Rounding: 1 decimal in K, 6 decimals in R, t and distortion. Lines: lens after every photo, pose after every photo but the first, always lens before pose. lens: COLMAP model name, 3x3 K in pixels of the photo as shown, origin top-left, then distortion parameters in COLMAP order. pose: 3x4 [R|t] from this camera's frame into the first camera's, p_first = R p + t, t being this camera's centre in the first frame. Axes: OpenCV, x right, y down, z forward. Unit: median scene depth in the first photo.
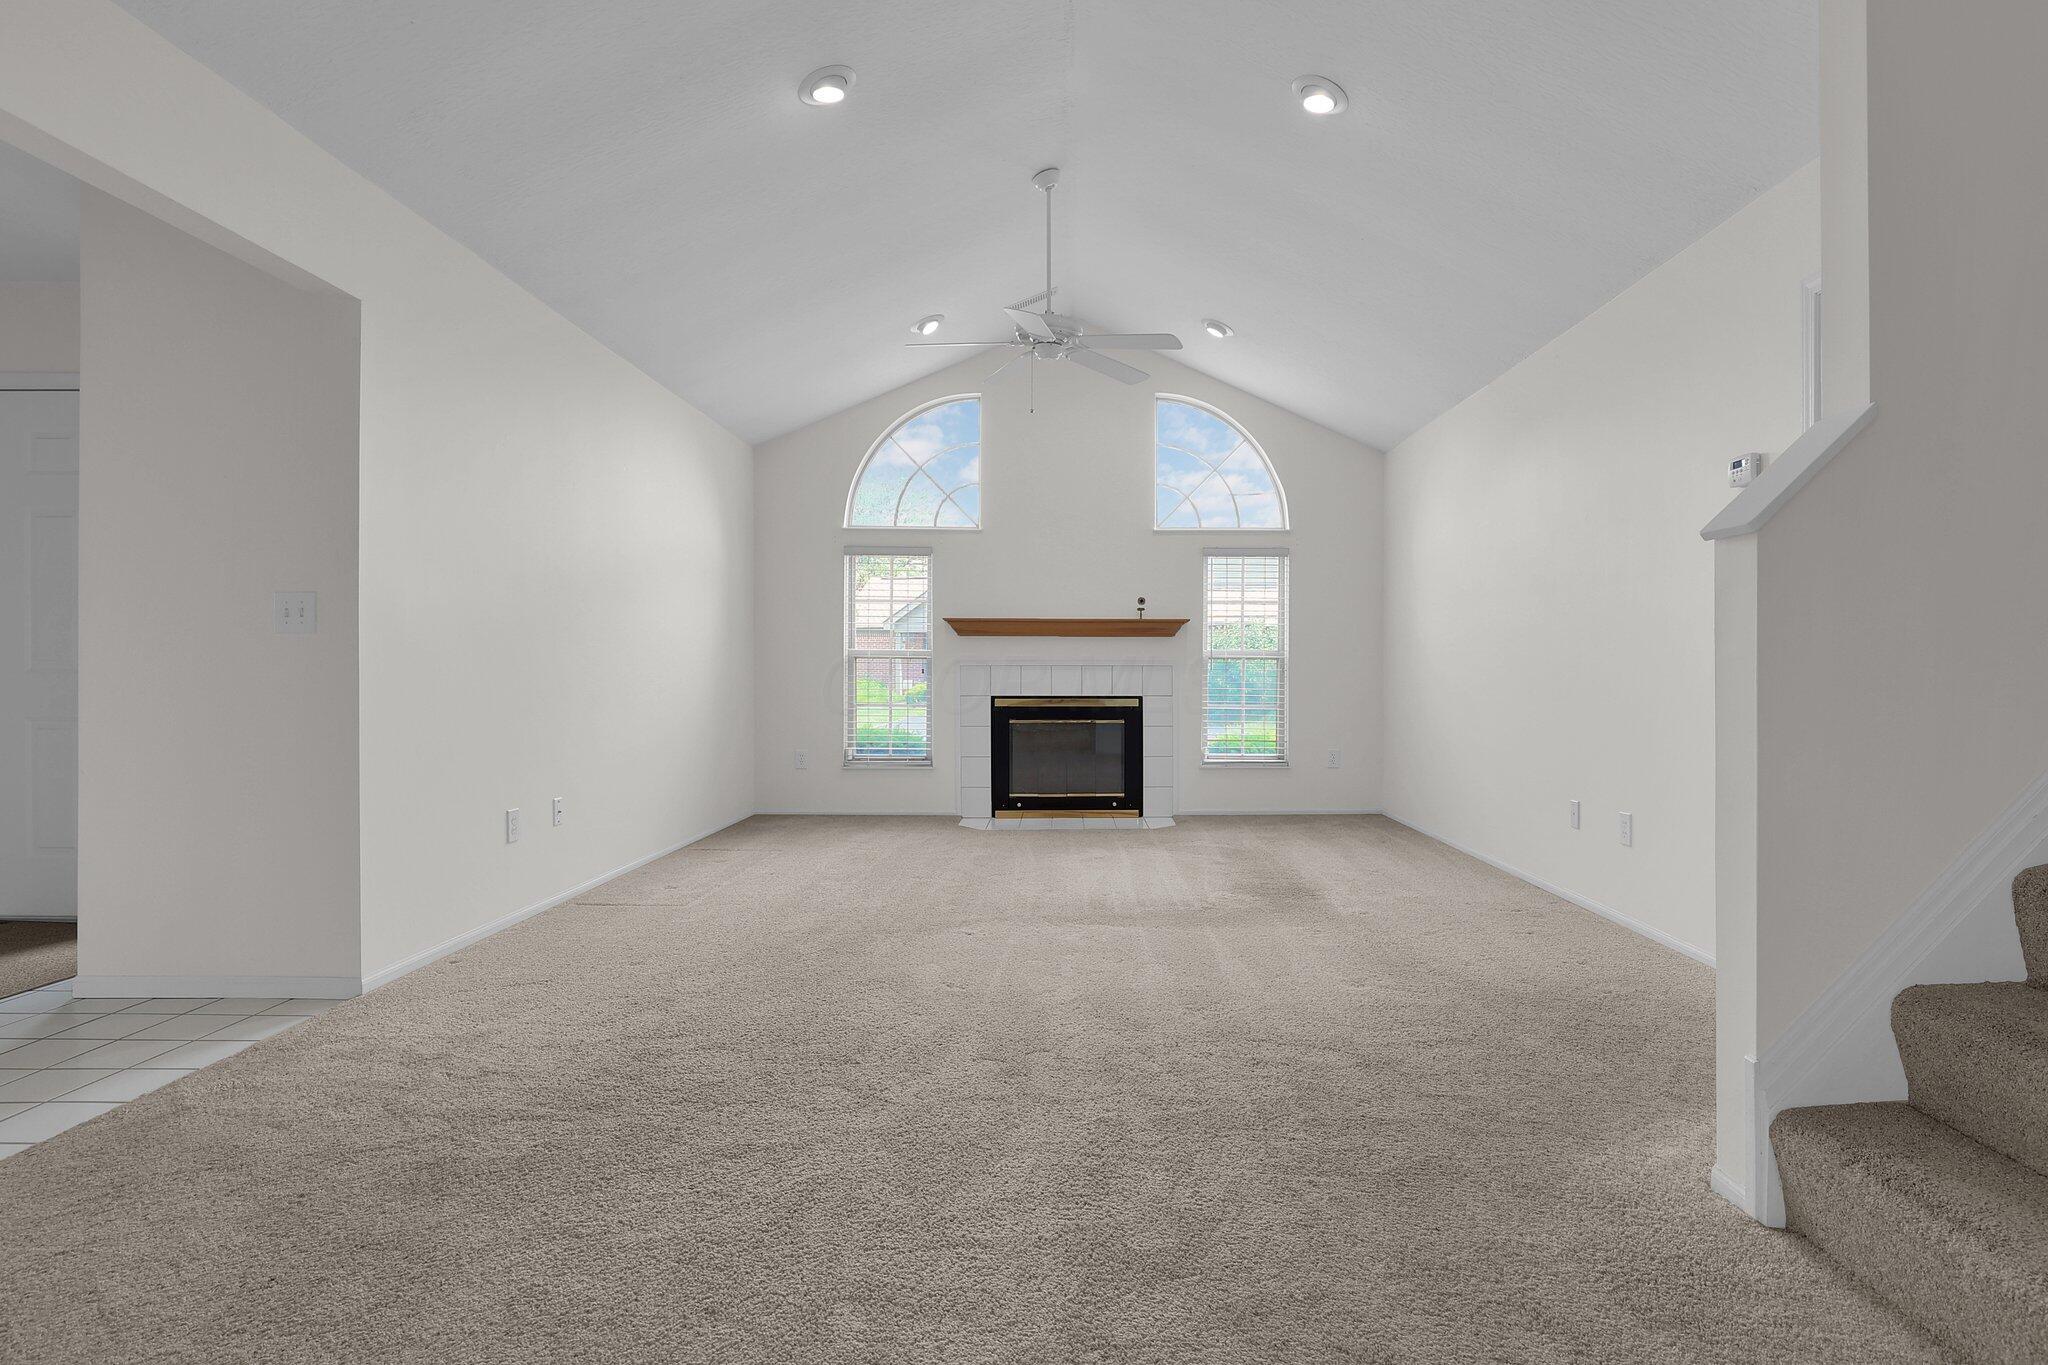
lens RADIAL K [[1096.6, 0, 1026.6], [0, 1096.6, 654.3], [0, 0, 1]] dist [-0.024849, -0.000386]
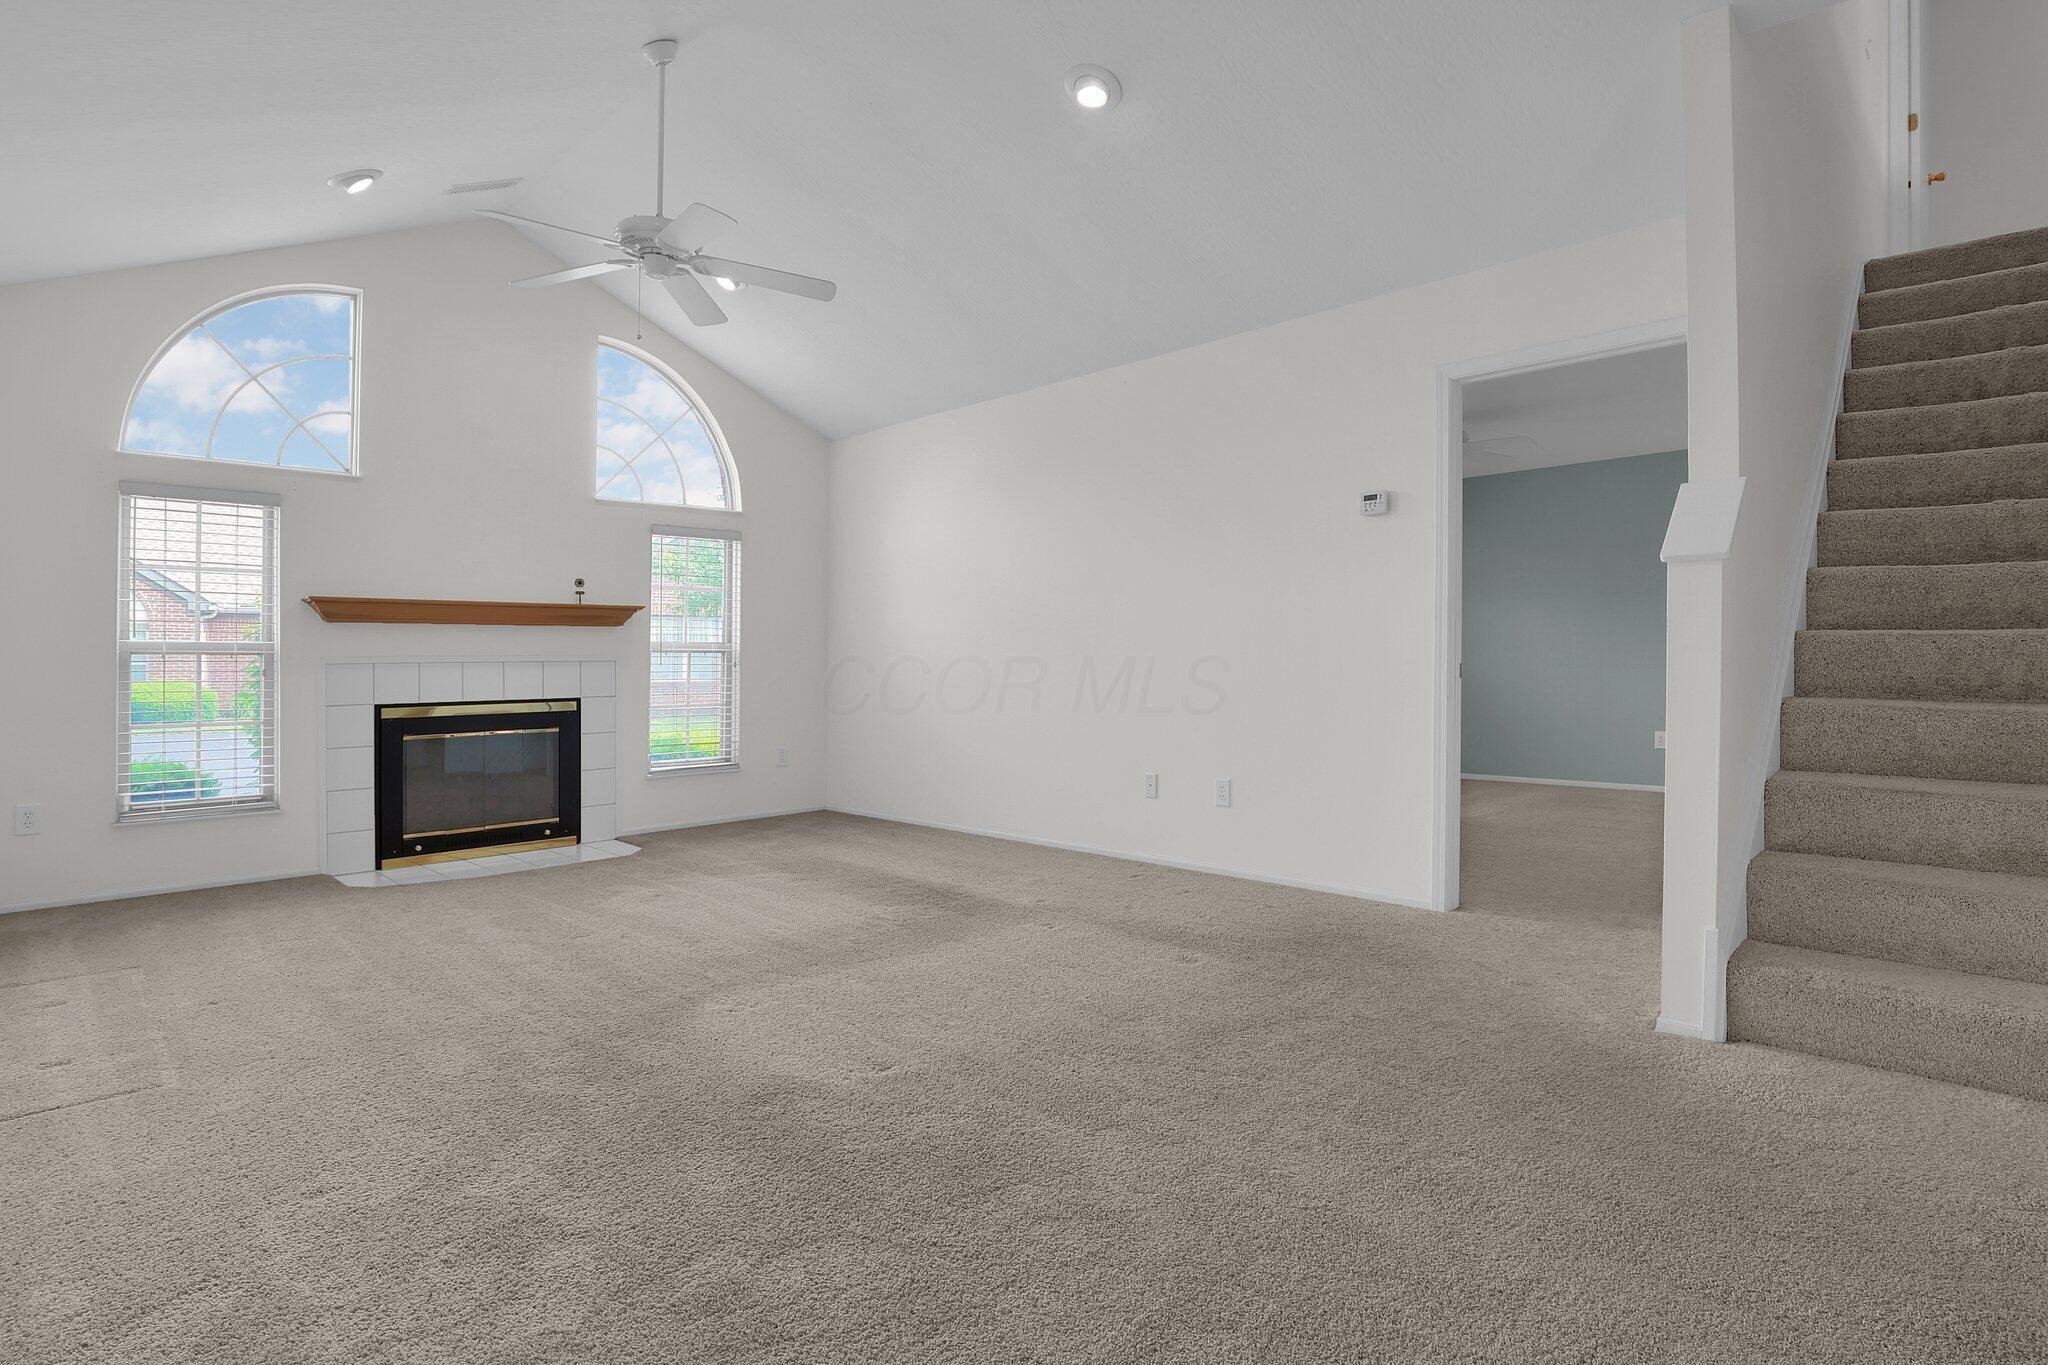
lens RADIAL K [[1116.8, 0, 1023.6], [0, 1116.8, 641.8], [0, 0, 1]] dist [-0.026681, 0.000438]
pose [[0.690391, 0.001703, 0.723435, -0.270480], [0.002375, 0.999987, -0.004620, 0.000638], [-0.723433, 0.004908, 0.690377, 0.177972]]
